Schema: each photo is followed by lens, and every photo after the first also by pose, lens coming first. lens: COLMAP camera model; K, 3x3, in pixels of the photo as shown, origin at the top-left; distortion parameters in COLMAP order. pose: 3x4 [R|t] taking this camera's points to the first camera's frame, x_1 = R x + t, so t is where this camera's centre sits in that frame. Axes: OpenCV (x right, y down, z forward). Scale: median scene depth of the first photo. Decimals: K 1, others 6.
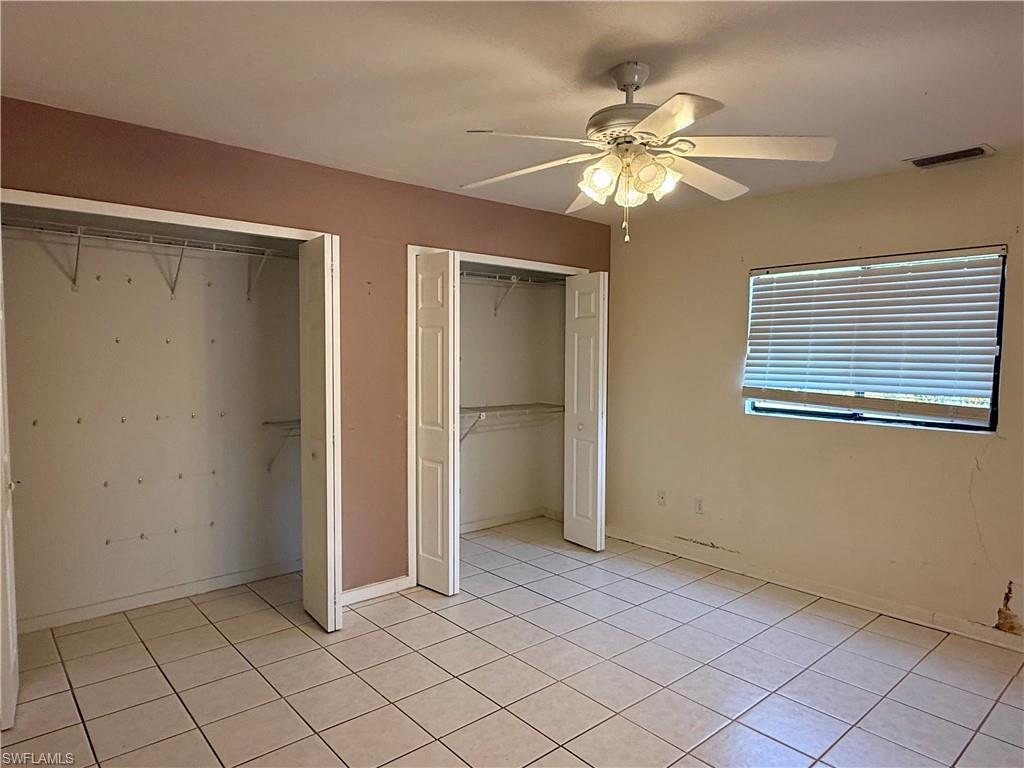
lens RADIAL K [[632.2, 0, 507.7], [0, 632.2, 389.2], [0, 0, 1]] dist [0.004173, -0.000635]
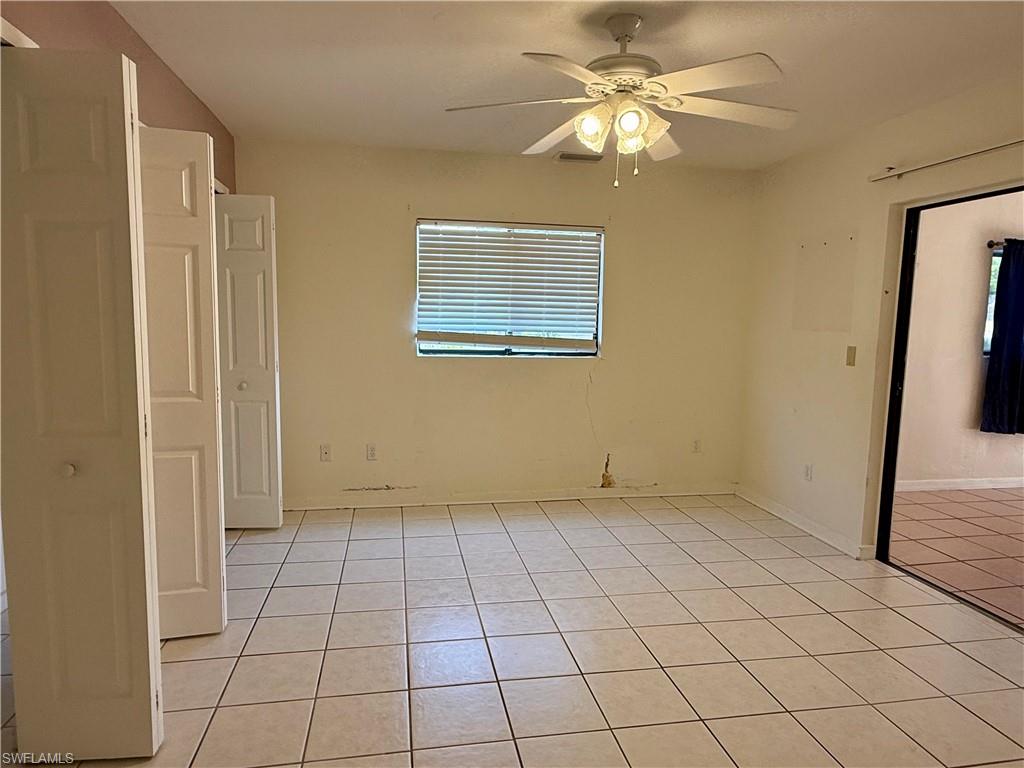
lens RADIAL K [[632.2, 0, 507.7], [0, 632.2, 389.2], [0, 0, 1]] dist [0.004173, -0.000635]
pose [[0.512674, -0.097350, 0.853046, -0.502013], [0.035507, 0.995105, 0.092222, 0.001352], [-0.857849, -0.016991, 0.513621, 0.360634]]
